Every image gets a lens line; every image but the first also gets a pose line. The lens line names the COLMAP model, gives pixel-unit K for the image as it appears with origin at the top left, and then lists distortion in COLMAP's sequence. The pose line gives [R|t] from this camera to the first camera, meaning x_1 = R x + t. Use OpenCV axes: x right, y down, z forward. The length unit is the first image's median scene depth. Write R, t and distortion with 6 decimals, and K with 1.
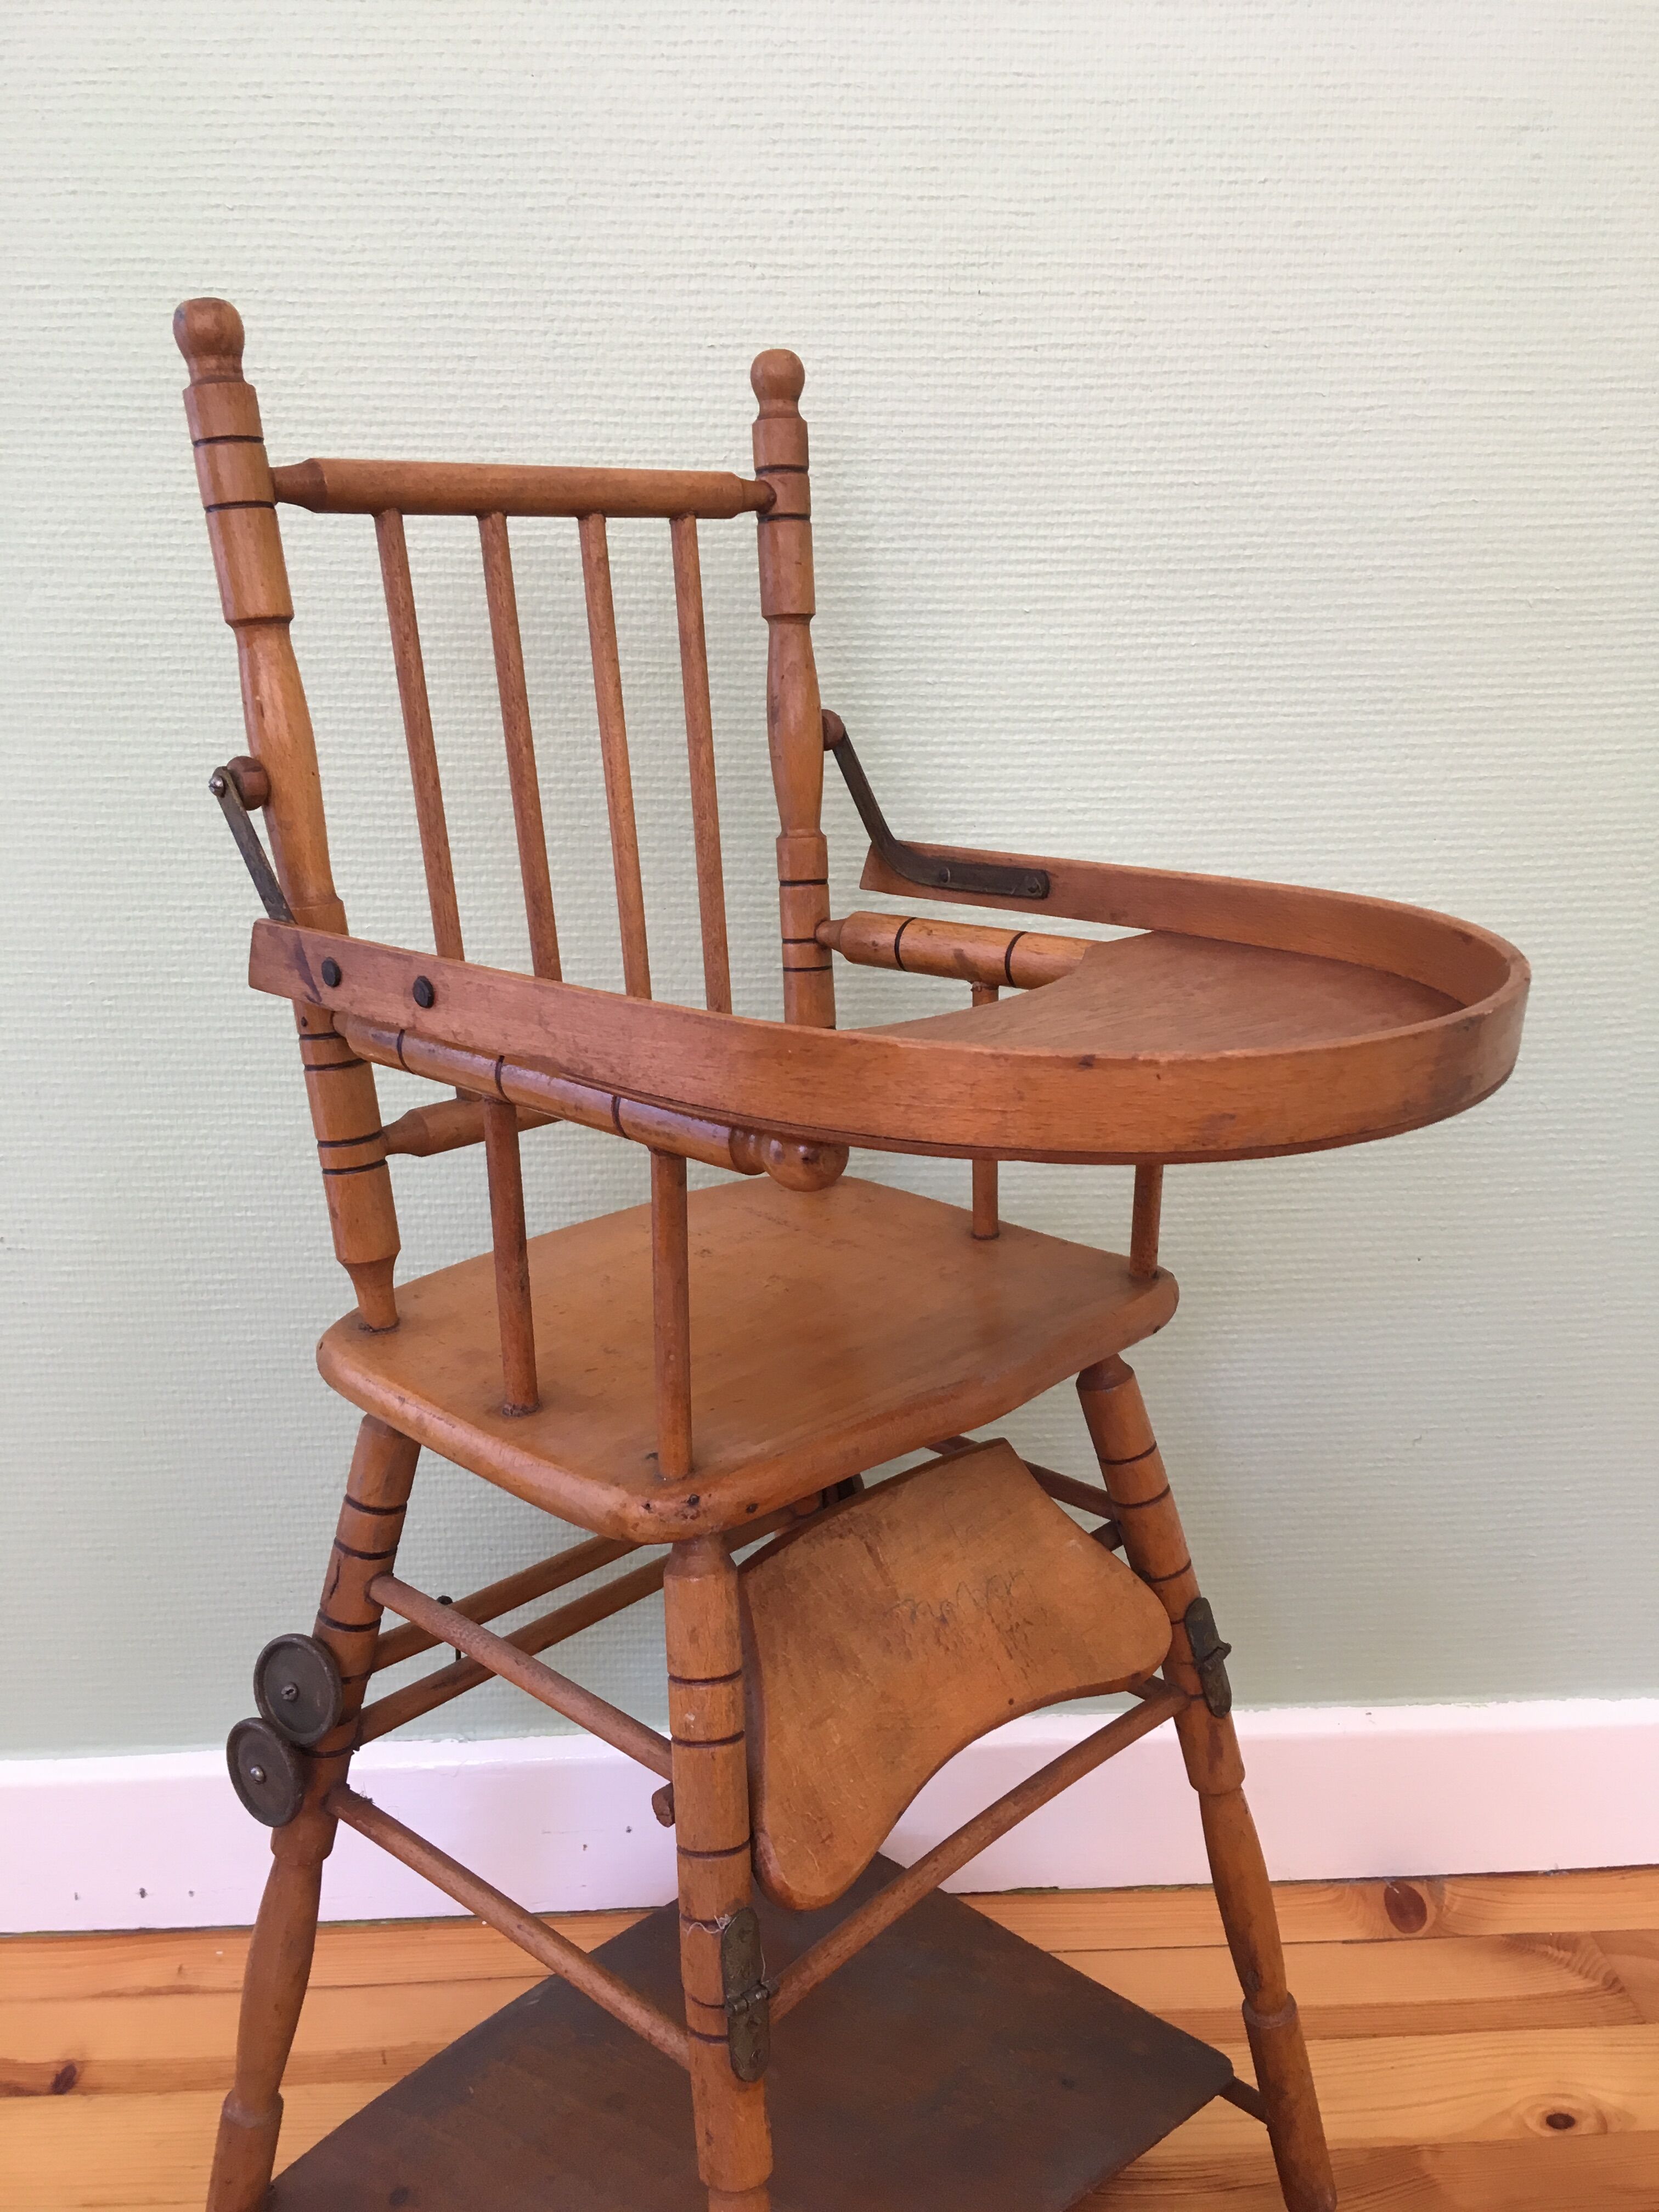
lens RADIAL K [[1935.6, 0, 828.2], [0, 1935.6, 1091.9], [0, 0, 1]] dist [0.115835, -0.186463]
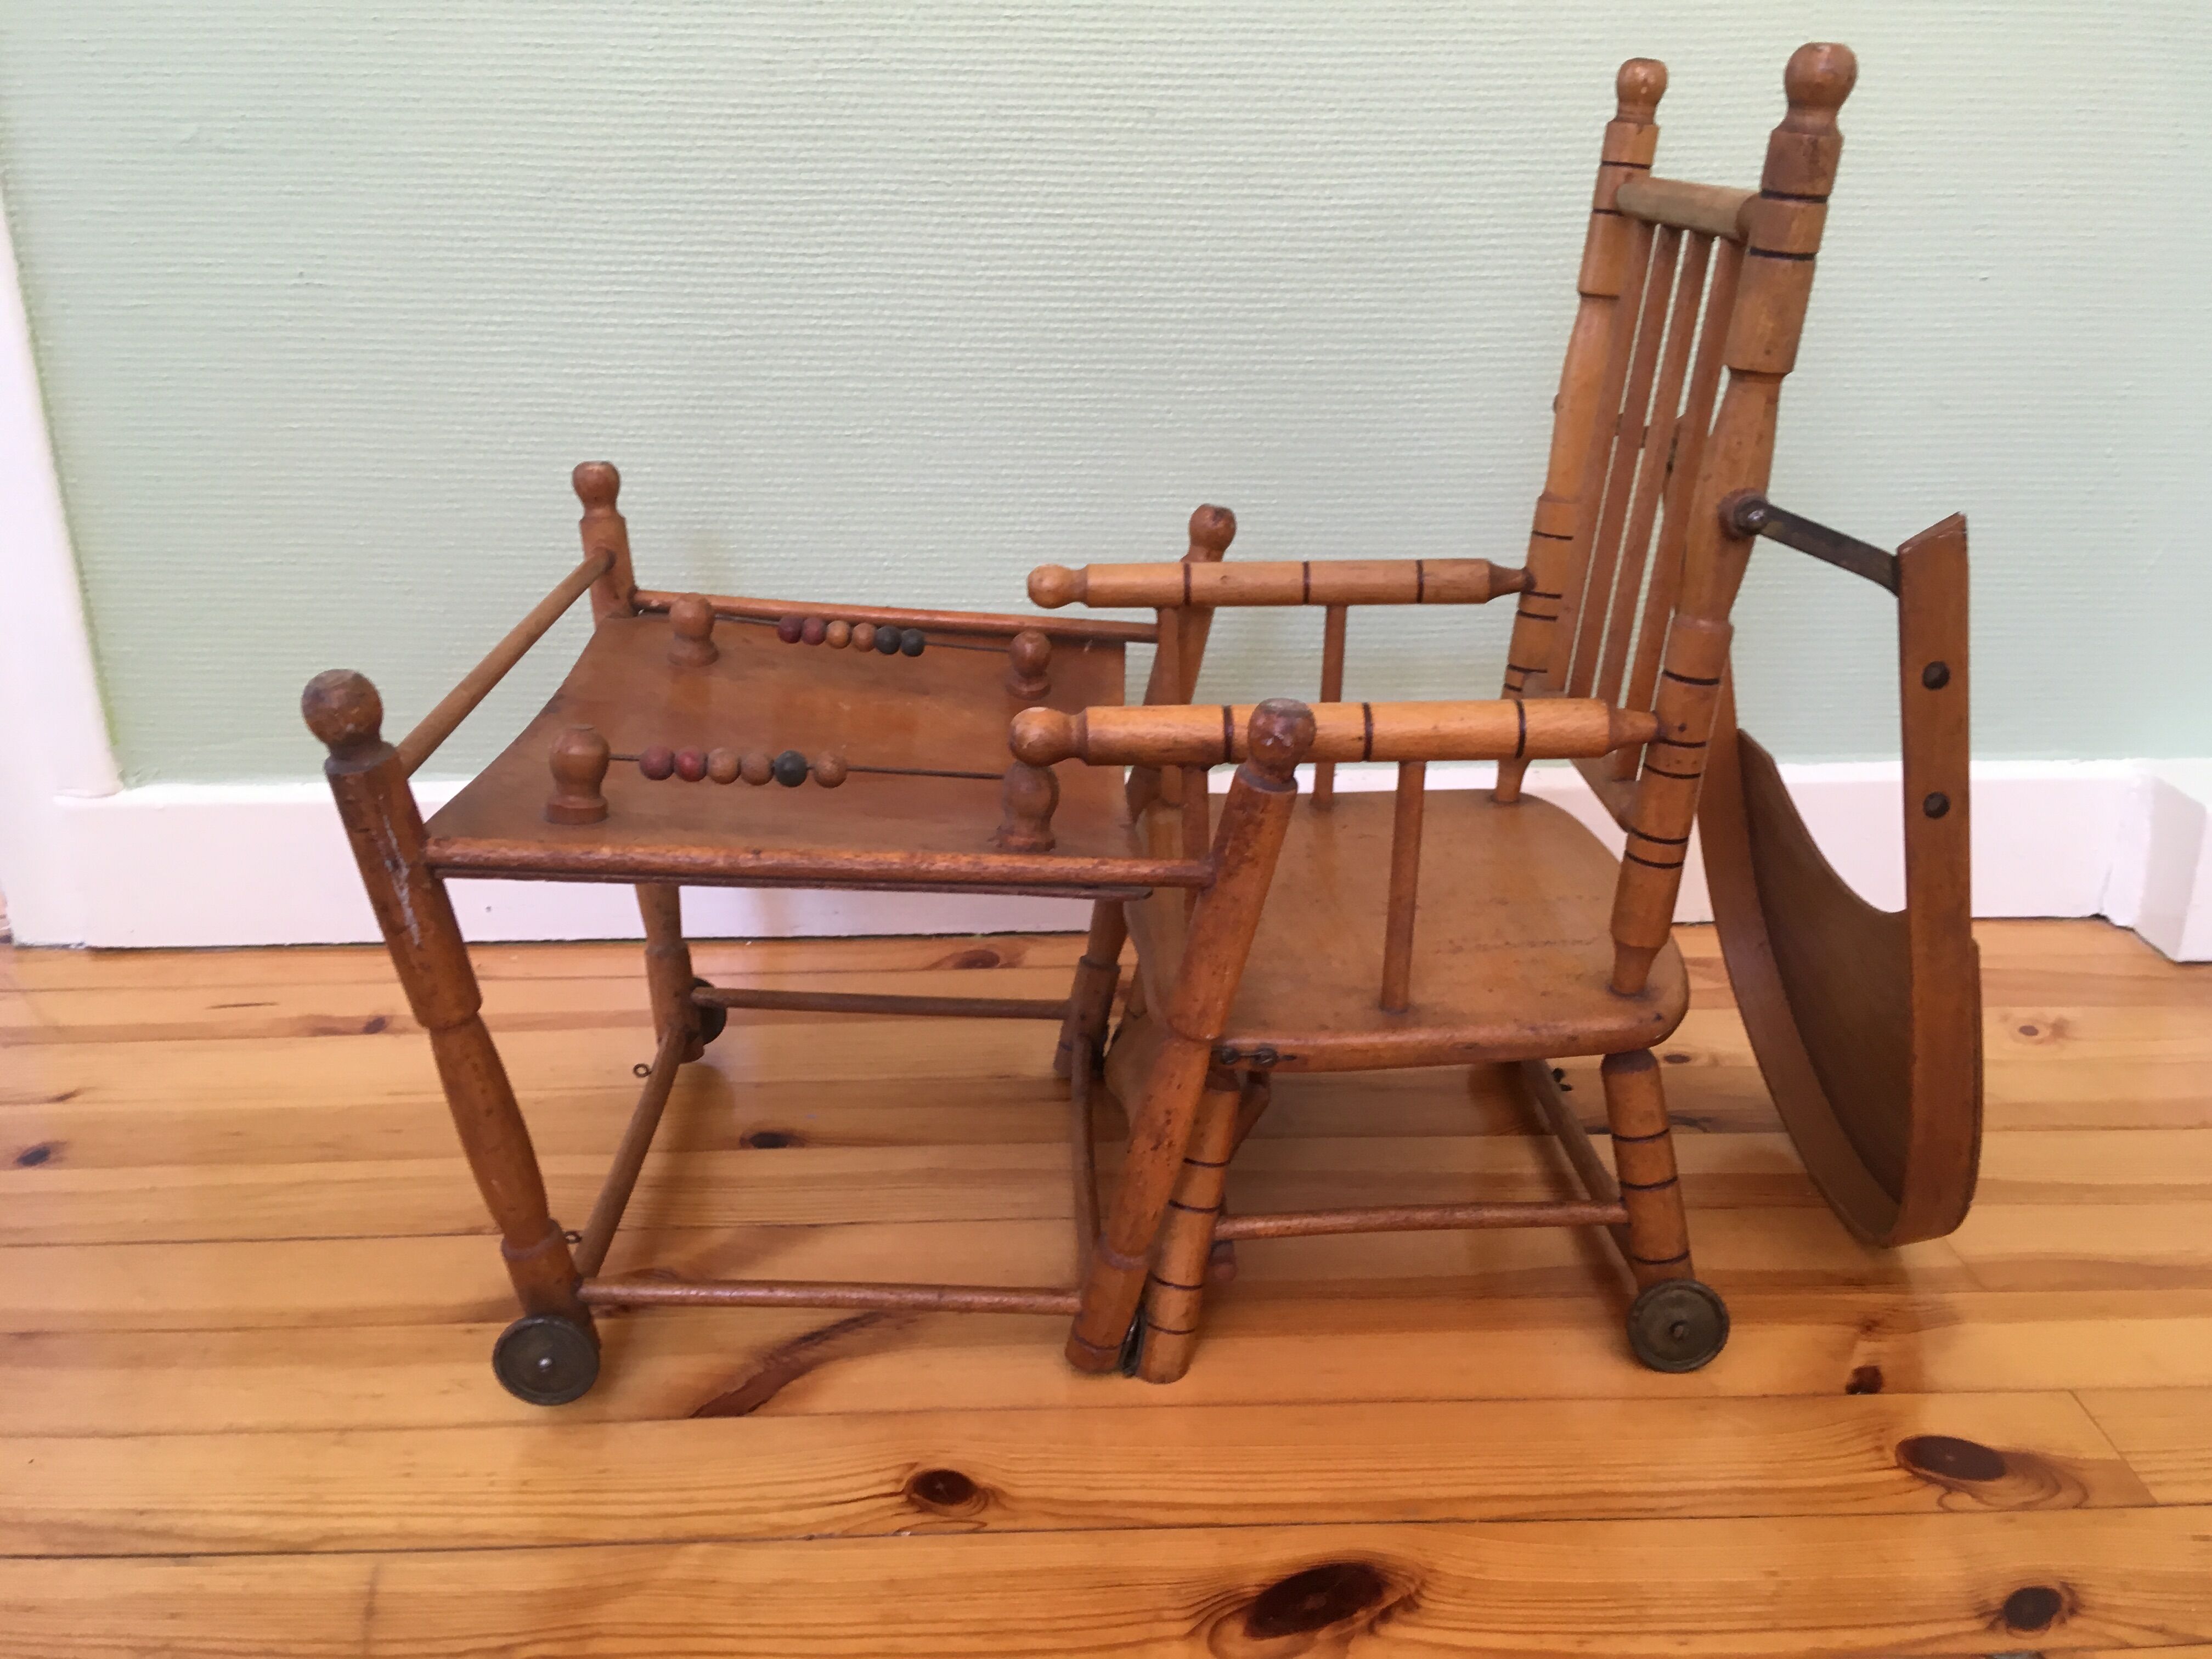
lens RADIAL K [[1919.0, 0, 1117.0], [0, 1919.0, 825.3], [0, 0, 1]] dist [0.121632, -0.195968]
pose [[0.999809, 0.016283, -0.010819, 0.055705], [-0.015237, 0.995774, 0.090561, 0.290830], [0.012248, -0.090378, 0.995832, -0.116287]]
